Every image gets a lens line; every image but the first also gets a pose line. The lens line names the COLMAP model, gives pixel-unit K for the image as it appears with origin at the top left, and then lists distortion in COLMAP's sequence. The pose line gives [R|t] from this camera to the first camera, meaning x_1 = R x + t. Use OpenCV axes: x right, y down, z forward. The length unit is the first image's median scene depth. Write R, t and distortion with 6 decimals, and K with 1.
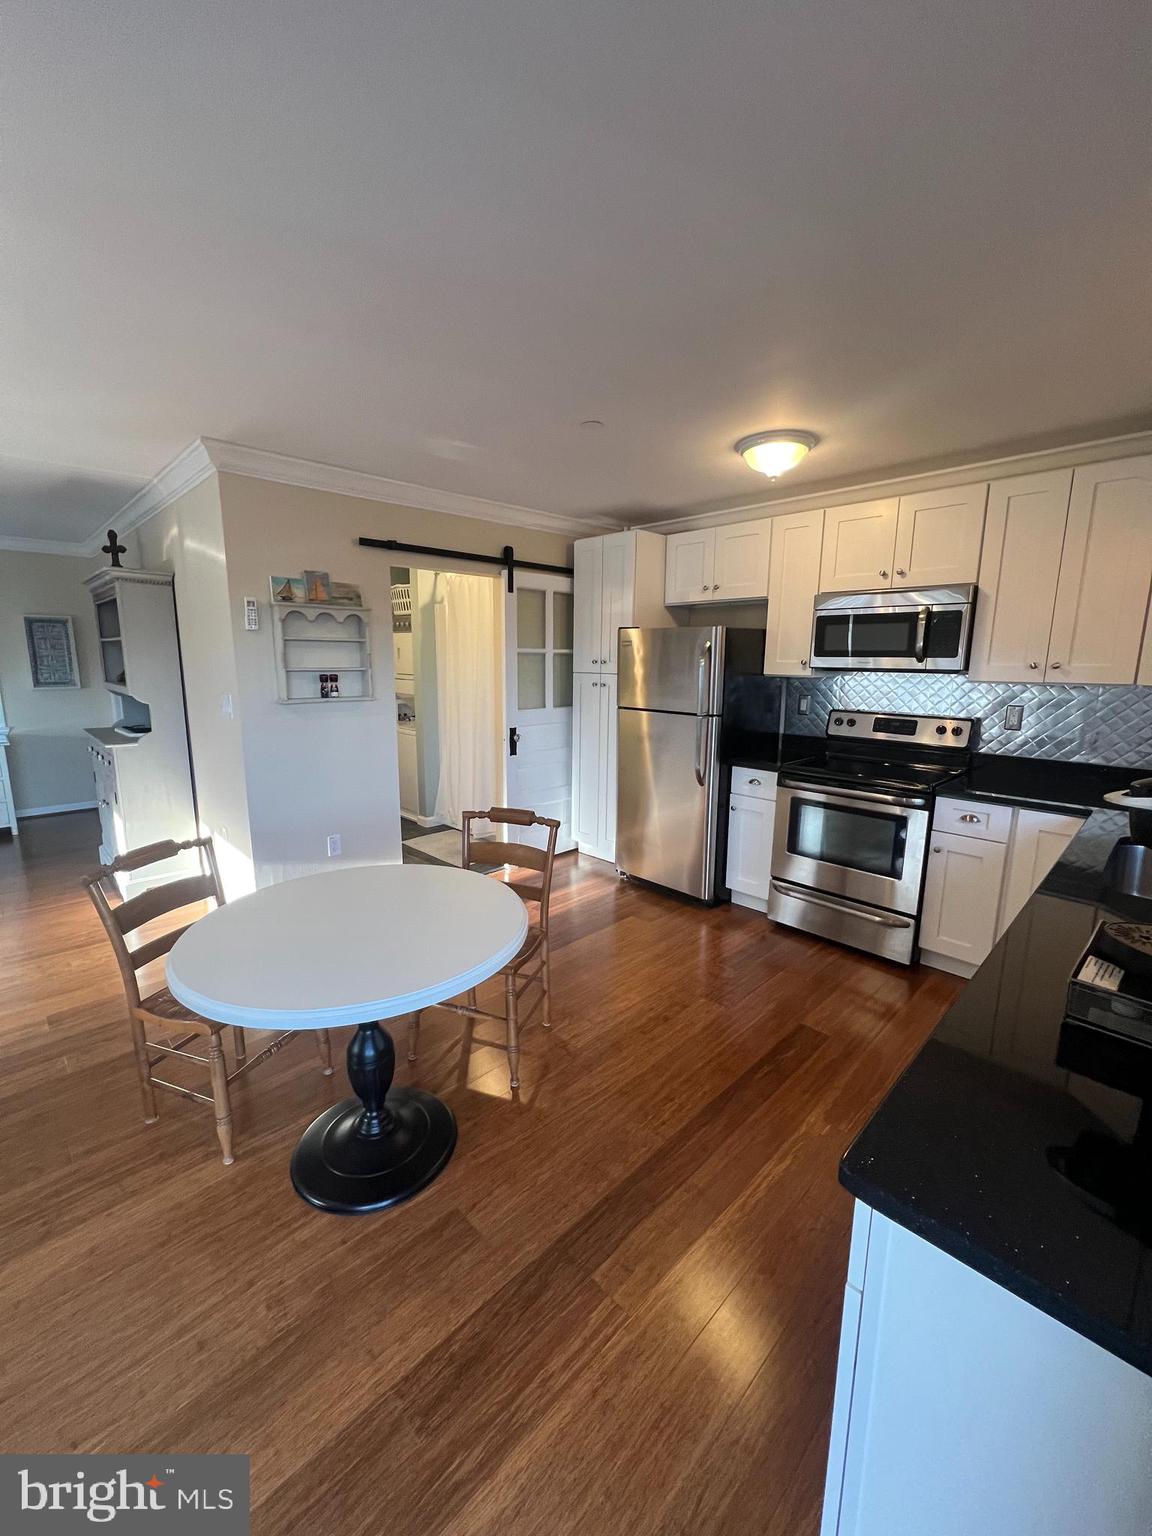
lens RADIAL K [[612.5, 0, 576.0], [0, 612.5, 768.6], [0, 0, 1]] dist [-0.002318, 0.000707]
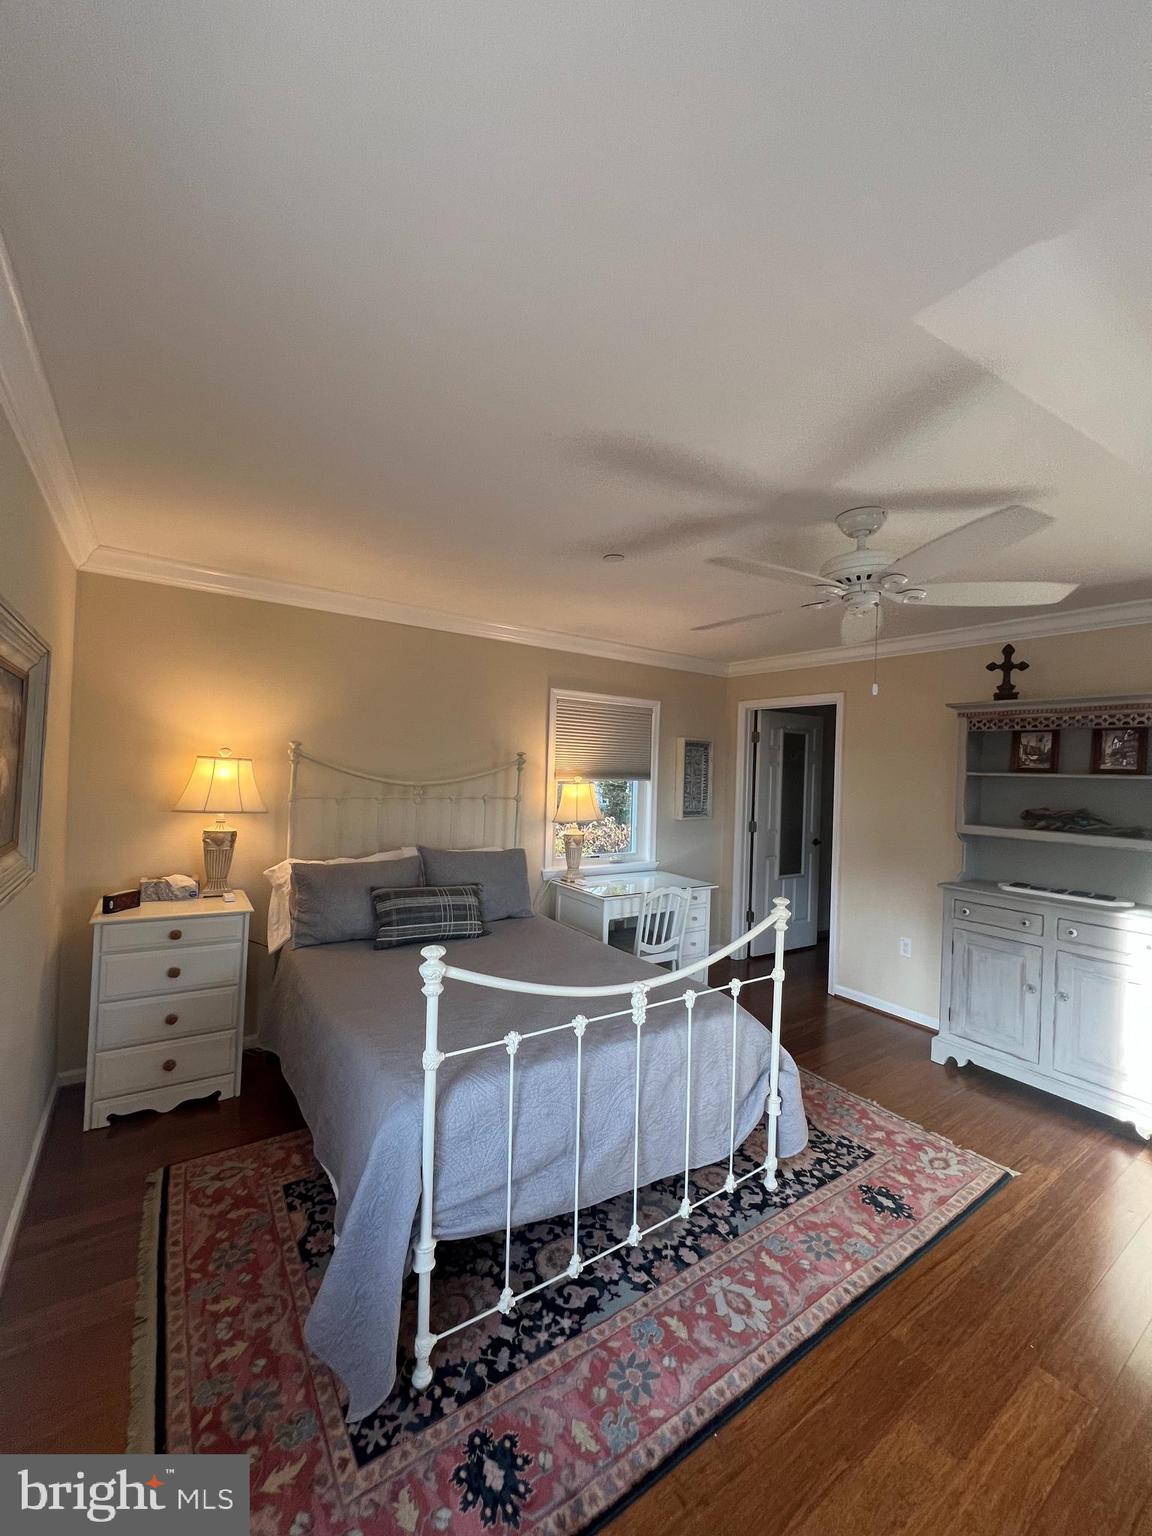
lens RADIAL K [[612.5, 0, 575.9], [0, 612.5, 763.7], [0, 0, 1]] dist [-0.002318, 0.000707]
pose [[0.984033, 0.017132, -0.177160, -1.409056], [-0.050264, 0.981591, -0.184265, -0.059045], [0.170742, 0.190227, 0.966779, 0.154961]]
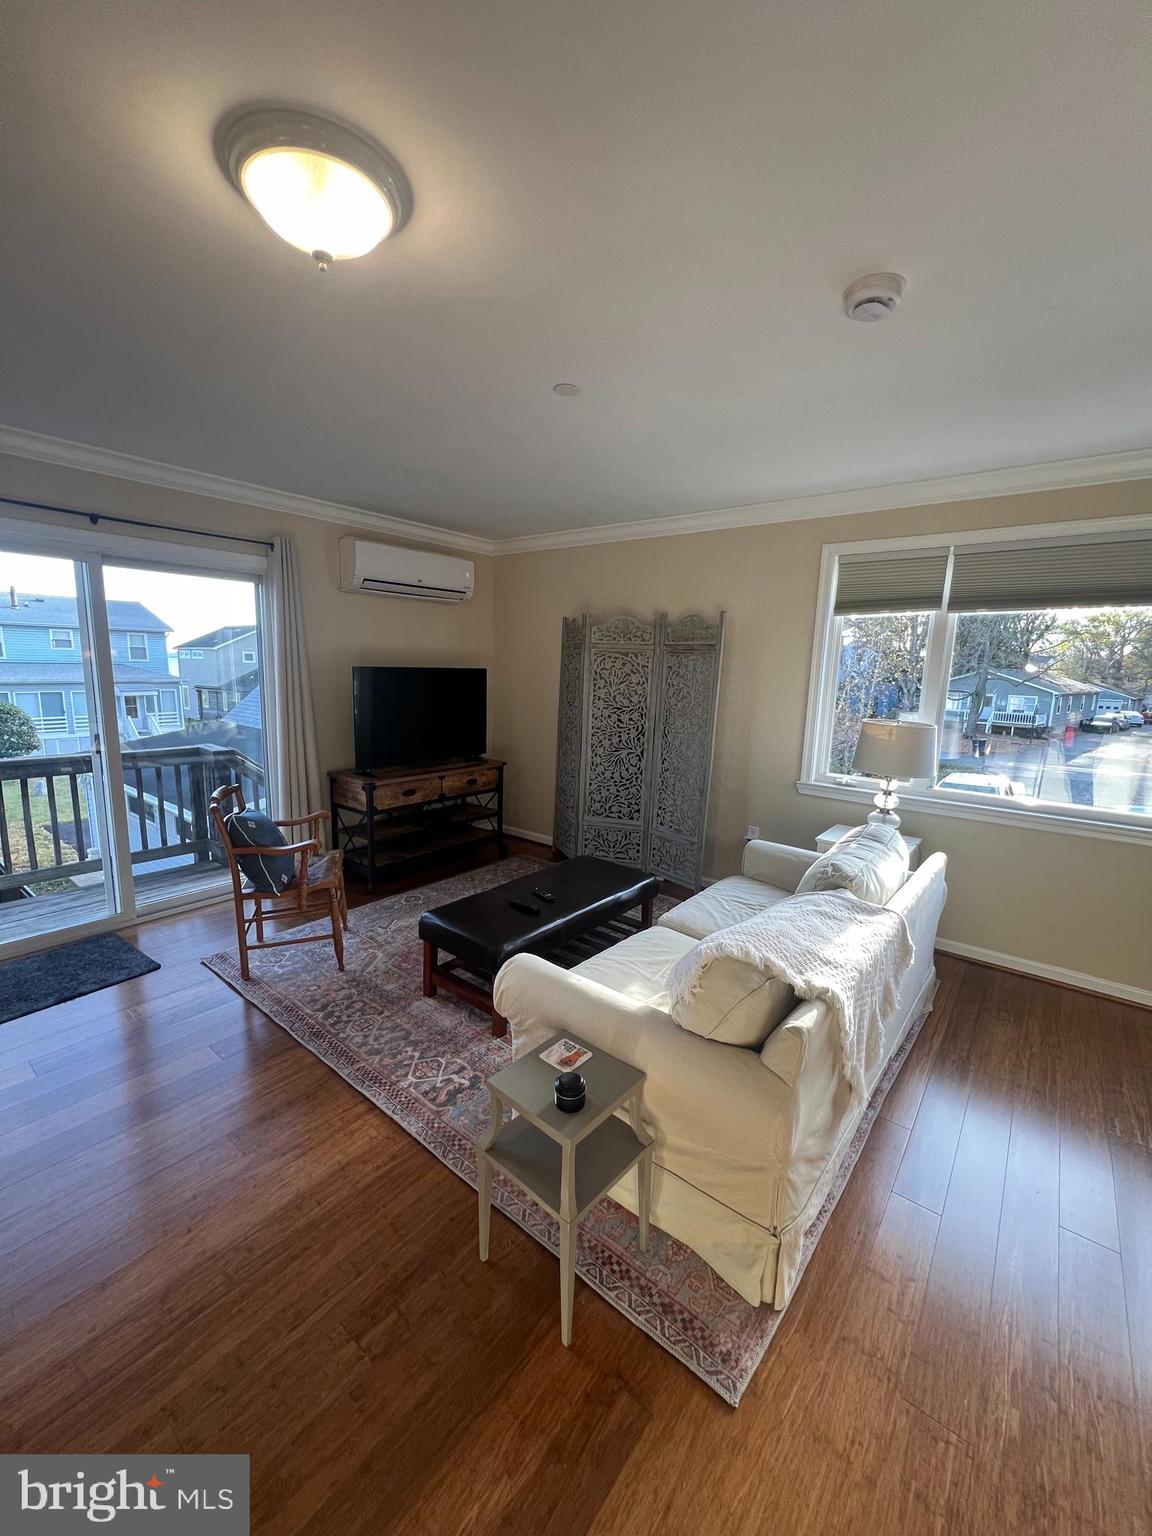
lens RADIAL K [[612.5, 0, 577.8], [0, 612.5, 763.7], [0, 0, 1]] dist [-0.002318, 0.000707]
pose [[-0.991060, -0.018298, -0.132153, -0.627419], [-0.061717, 0.941068, 0.332538, -0.152254], [0.118280, 0.337722, -0.933785, 0.772712]]
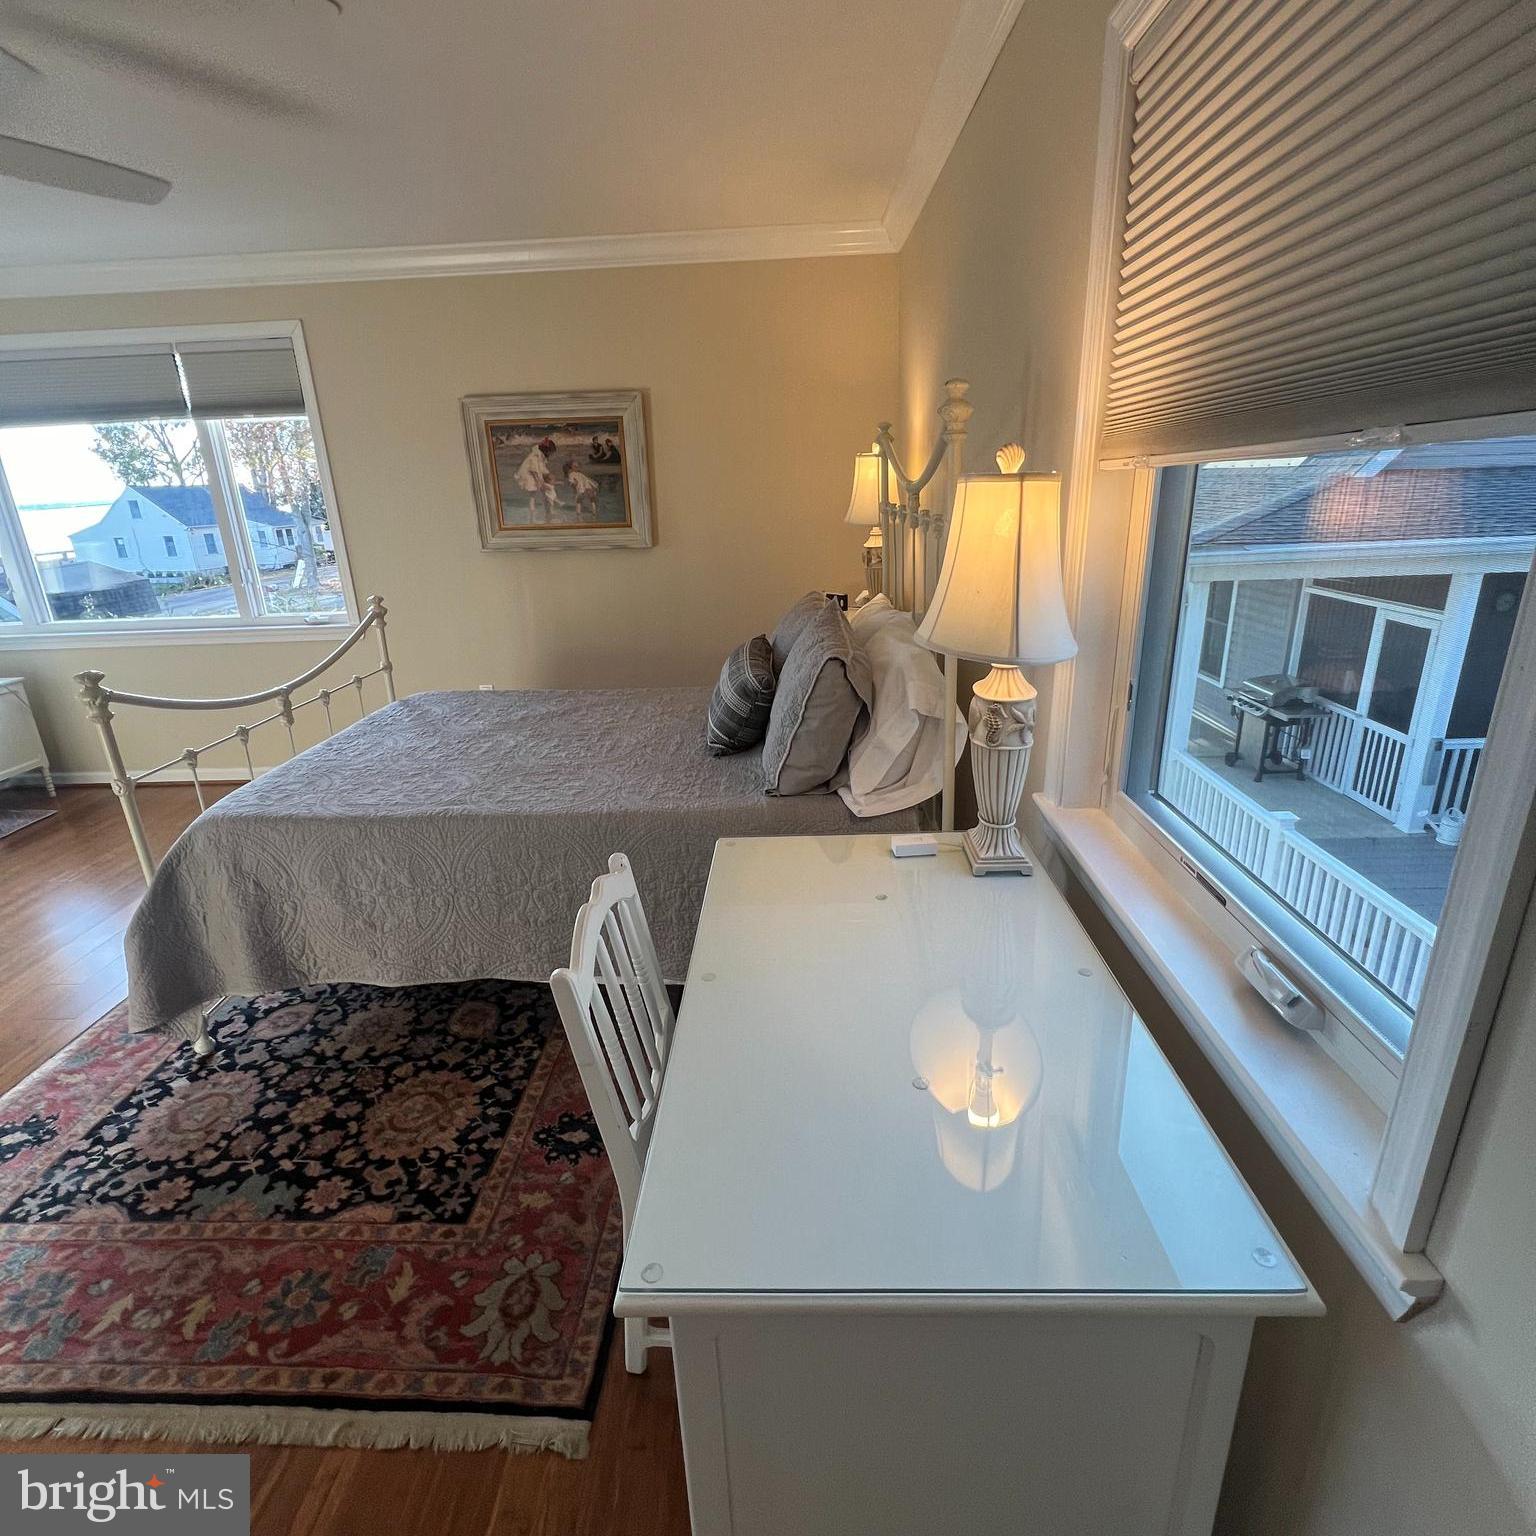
lens RADIAL K [[812.2, 0, 771.6], [0, 812.2, 757.9], [0, 0, 1]] dist [-0.000649, -0.000252]
pose [[-0.719951, 0.238618, -0.651715, -1.268717], [-0.095527, 0.896028, 0.433599, -0.283850], [0.687419, 0.374426, -0.622302, 1.553934]]
